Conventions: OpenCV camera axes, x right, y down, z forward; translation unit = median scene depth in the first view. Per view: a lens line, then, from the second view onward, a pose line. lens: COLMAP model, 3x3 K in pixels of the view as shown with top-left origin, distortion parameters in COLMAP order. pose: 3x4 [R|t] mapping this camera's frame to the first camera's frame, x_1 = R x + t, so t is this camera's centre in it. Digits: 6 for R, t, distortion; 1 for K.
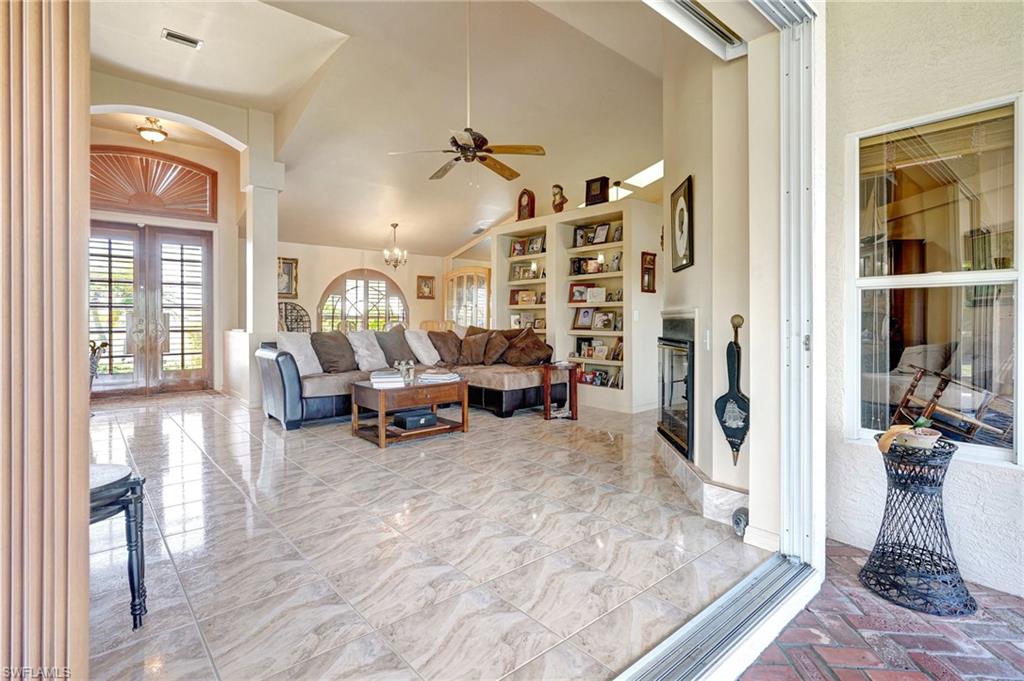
lens RADIAL K [[497.3, 0, 502.5], [0, 497.3, 320.4], [0, 0, 1]] dist [0.005516, 0.000422]
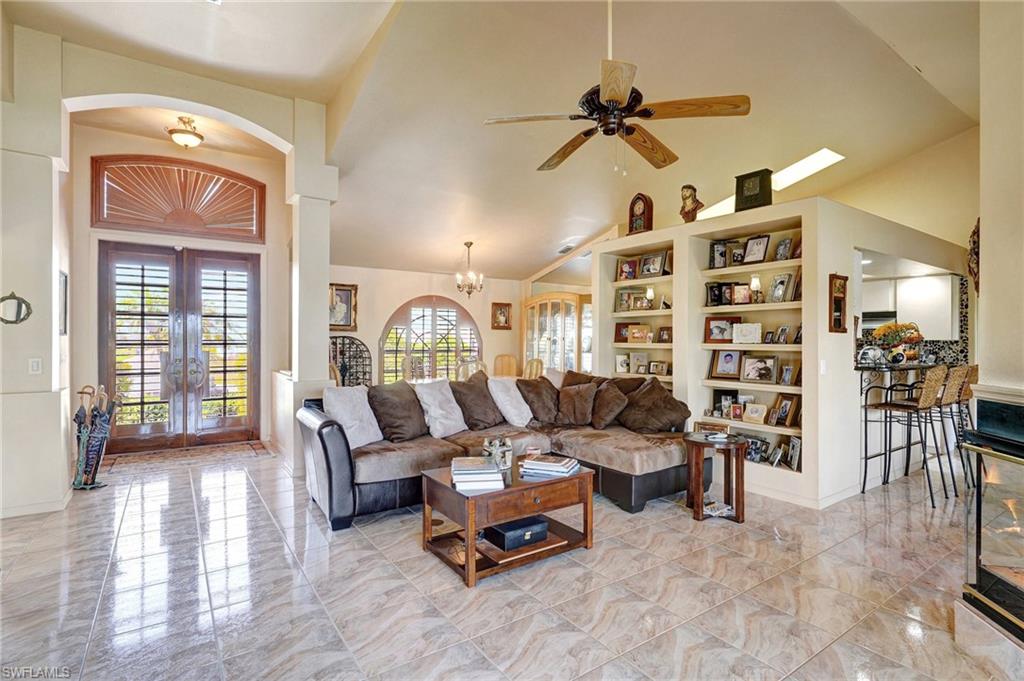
lens RADIAL K [[497.3, 0, 512.6], [0, 497.3, 340.0], [0, 0, 1]] dist [0.005516, 0.000422]
pose [[0.995032, 0.003130, -0.099509, -0.079063], [-0.003294, 0.999993, -0.001484, -0.038041], [0.099504, 0.001805, 0.995036, 0.232330]]
